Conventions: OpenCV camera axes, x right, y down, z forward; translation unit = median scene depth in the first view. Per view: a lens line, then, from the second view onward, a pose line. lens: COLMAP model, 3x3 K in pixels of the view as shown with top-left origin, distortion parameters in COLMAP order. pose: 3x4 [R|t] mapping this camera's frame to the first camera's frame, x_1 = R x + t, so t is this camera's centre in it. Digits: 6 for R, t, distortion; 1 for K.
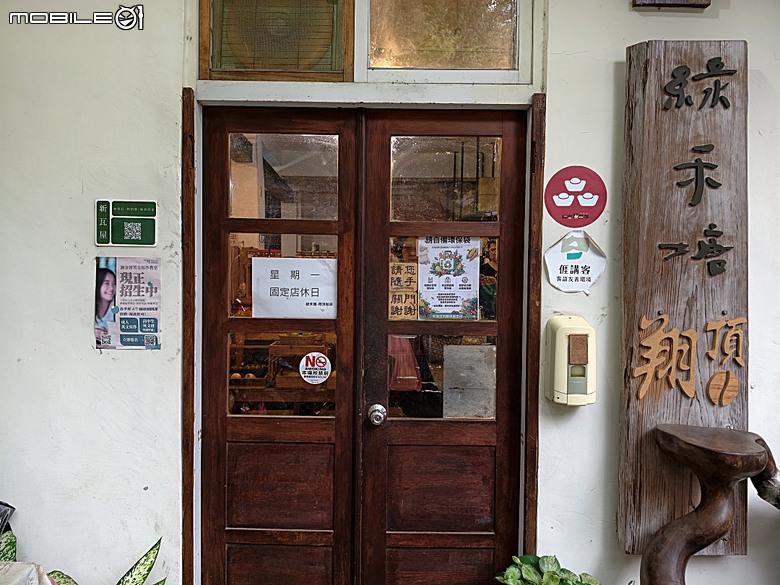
lens RADIAL K [[553.1, 0, 390.0], [0, 553.1, 292.5], [0, 0, 1]] dist [0.003680, -0.076450]
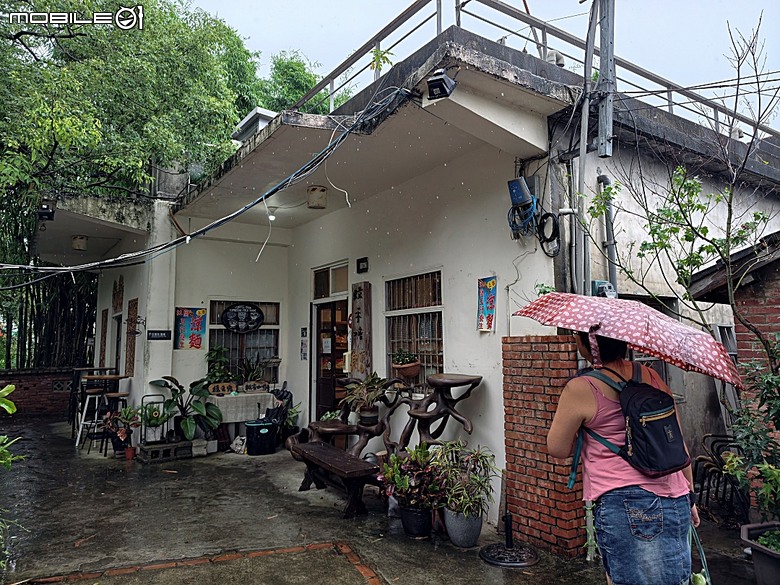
lens RADIAL K [[553.1, 0, 390.0], [0, 553.1, 292.5], [0, 0, 1]] dist [0.003680, -0.076450]
pose [[0.572602, -0.101263, -0.813555, 3.828165], [-0.007919, 0.991613, -0.129000, 0.140302], [0.819795, 0.080309, 0.566998, -1.090217]]
